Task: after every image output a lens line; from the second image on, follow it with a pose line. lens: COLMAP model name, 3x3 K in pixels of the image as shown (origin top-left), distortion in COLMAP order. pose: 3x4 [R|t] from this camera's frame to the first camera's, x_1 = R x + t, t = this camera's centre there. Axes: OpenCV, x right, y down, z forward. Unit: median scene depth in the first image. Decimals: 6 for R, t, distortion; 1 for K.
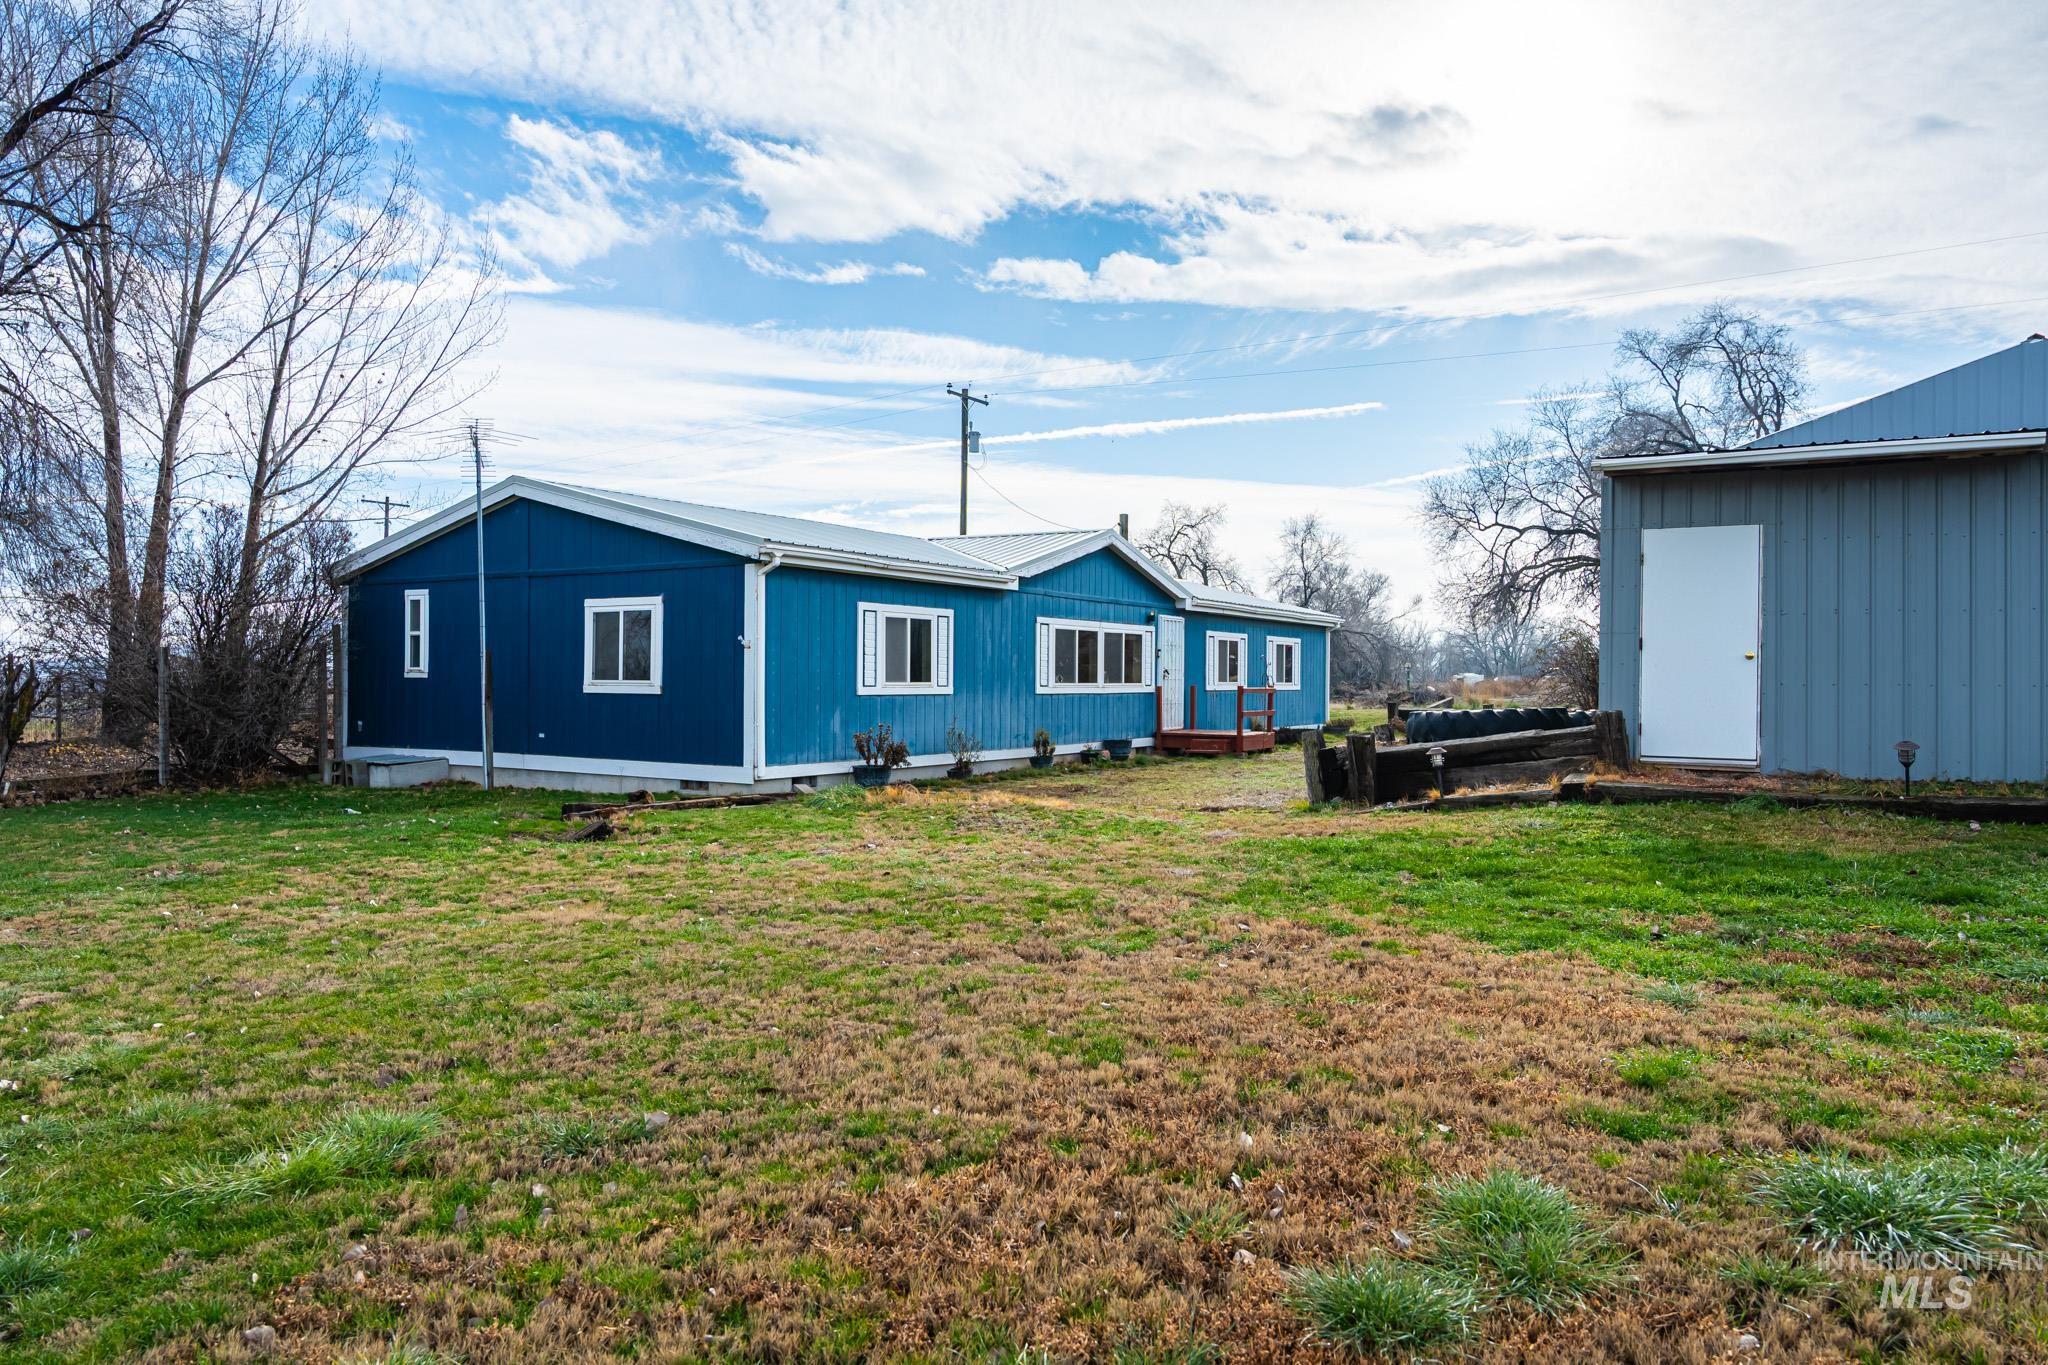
lens RADIAL K [[1384.1, 0, 1024.0], [0, 1384.1, 682.5], [0, 0, 1]] dist [-0.004130, -0.002025]
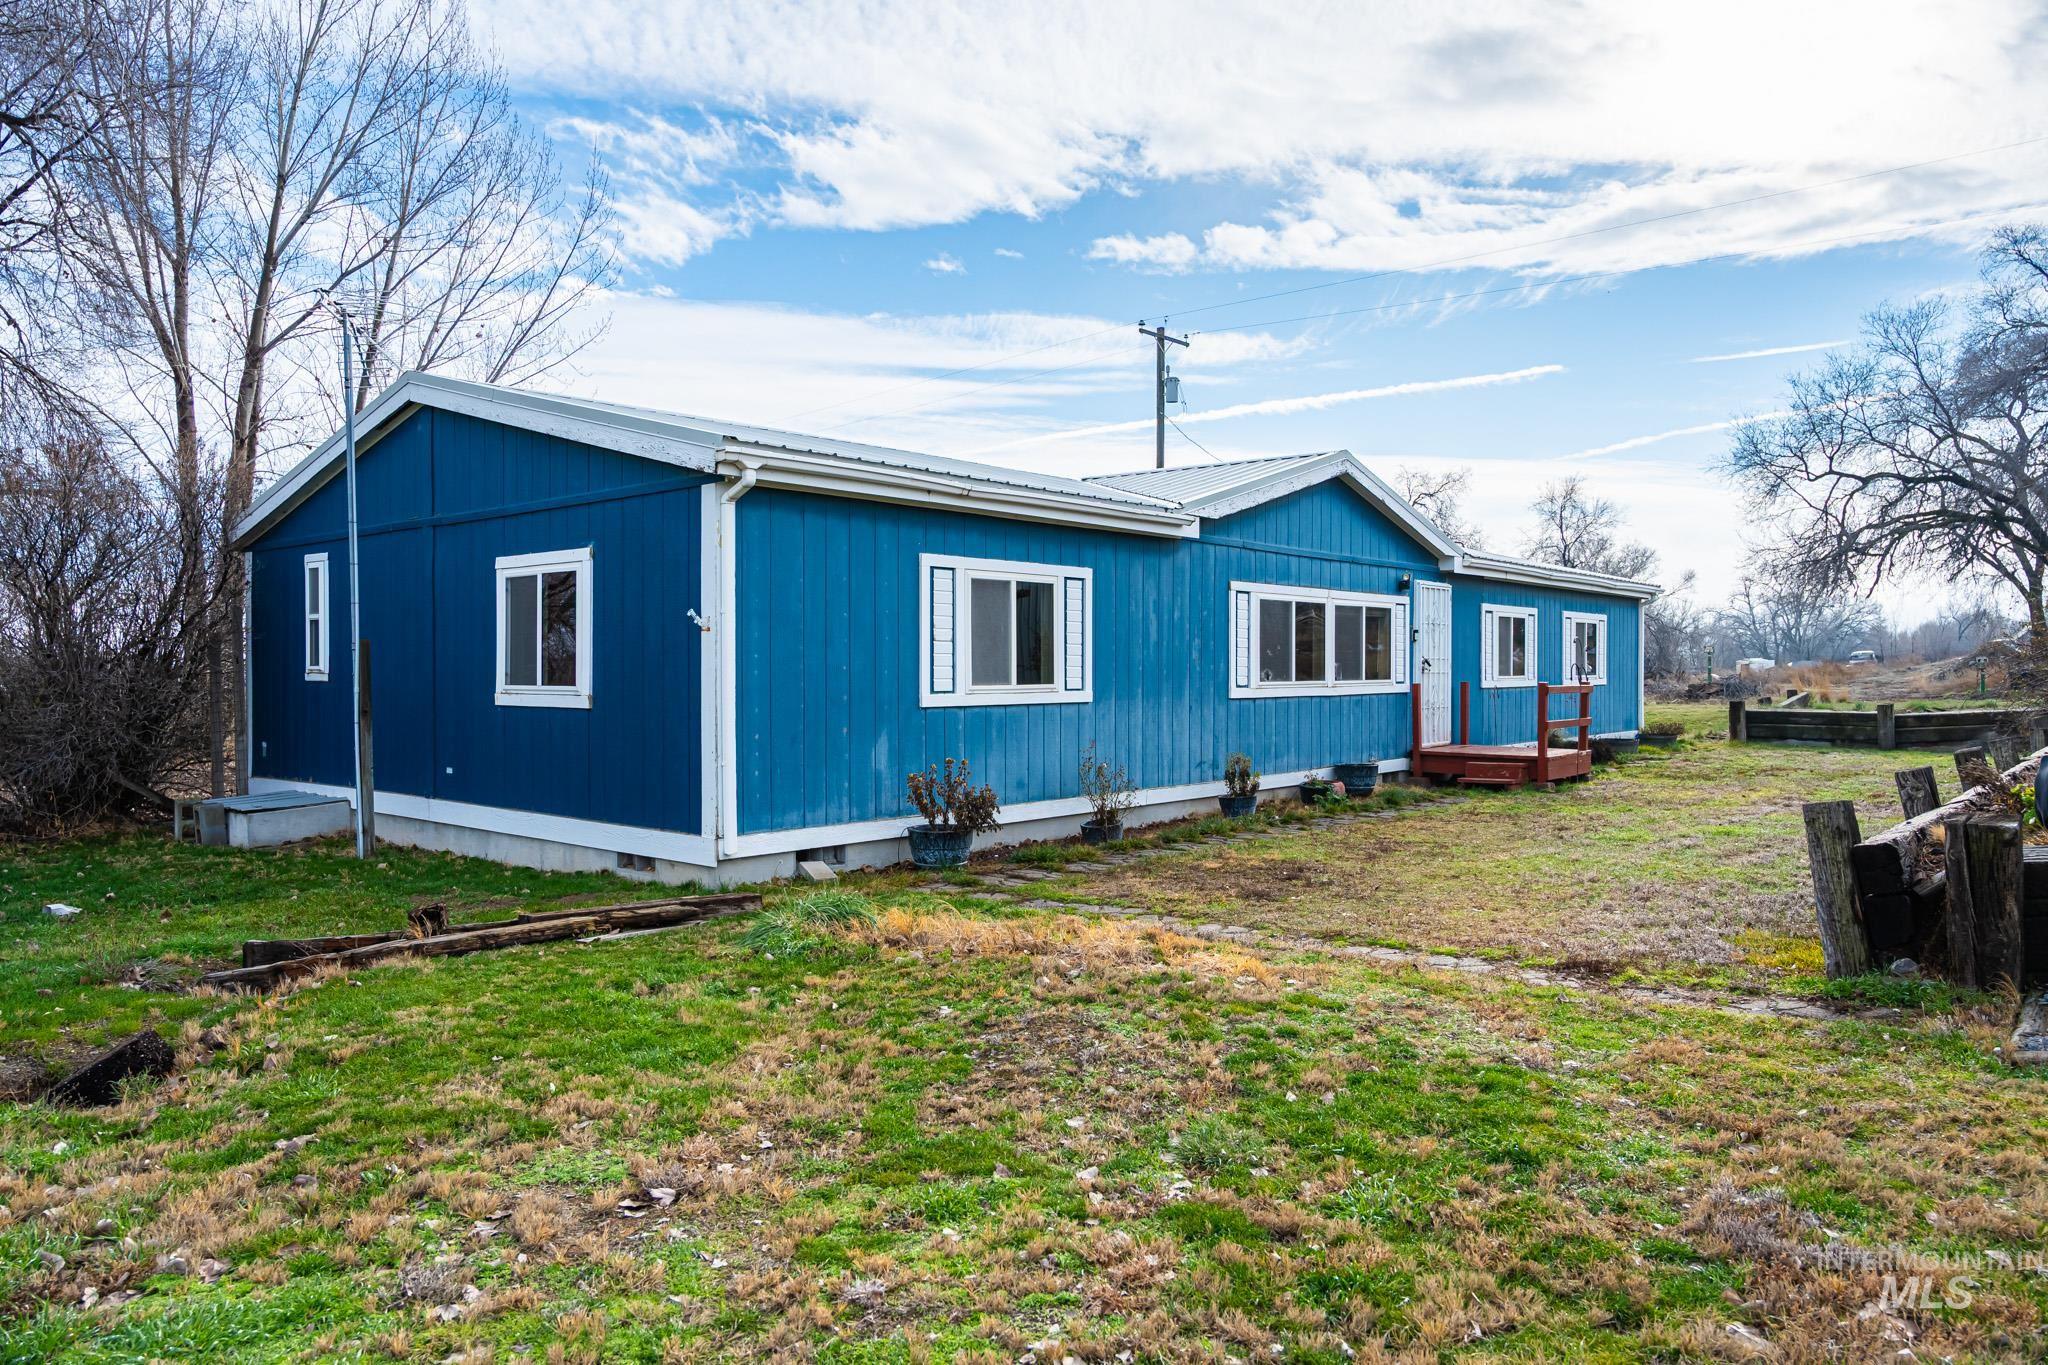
lens RADIAL K [[1384.1, 0, 1024.0], [0, 1384.1, 682.5], [0, 0, 1]] dist [-0.004130, -0.002025]
pose [[0.987382, -0.005622, -0.158256, 0.016595], [0.006856, 0.999950, 0.007256, -0.004914], [0.158208, -0.008250, 0.987371, 0.345477]]
